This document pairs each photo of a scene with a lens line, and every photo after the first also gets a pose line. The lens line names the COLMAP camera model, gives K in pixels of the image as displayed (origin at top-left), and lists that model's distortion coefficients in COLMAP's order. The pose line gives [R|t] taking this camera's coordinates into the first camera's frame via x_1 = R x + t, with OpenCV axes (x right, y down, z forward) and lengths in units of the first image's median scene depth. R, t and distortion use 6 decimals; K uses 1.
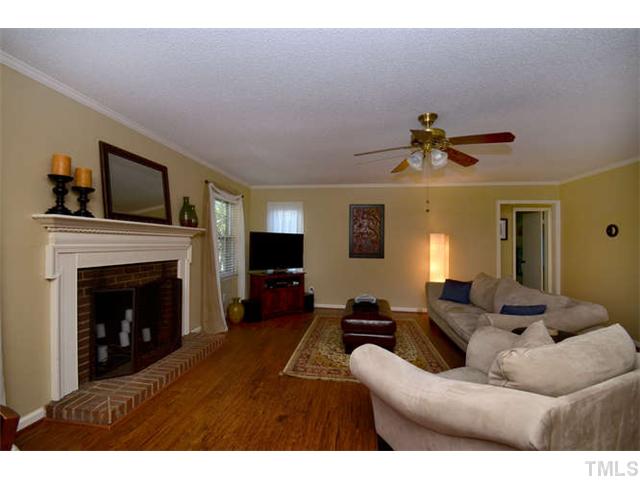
lens RADIAL K [[278.0, 0, 320.0], [0, 278.0, 240.0], [0, 0, 1]] dist [0.000171, 0.000073]
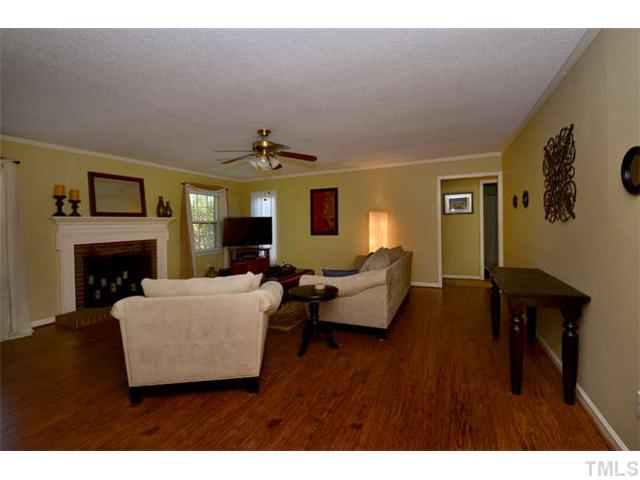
lens RADIAL K [[281.4, 0, 320.3], [0, 281.4, 226.7], [0, 0, 1]] dist [0.019471, 0.000205]
pose [[0.954761, -0.032034, -0.295644, 0.765814], [0.039953, 0.998985, 0.020780, 0.005614], [0.294679, -0.031652, 0.955072, -0.189492]]
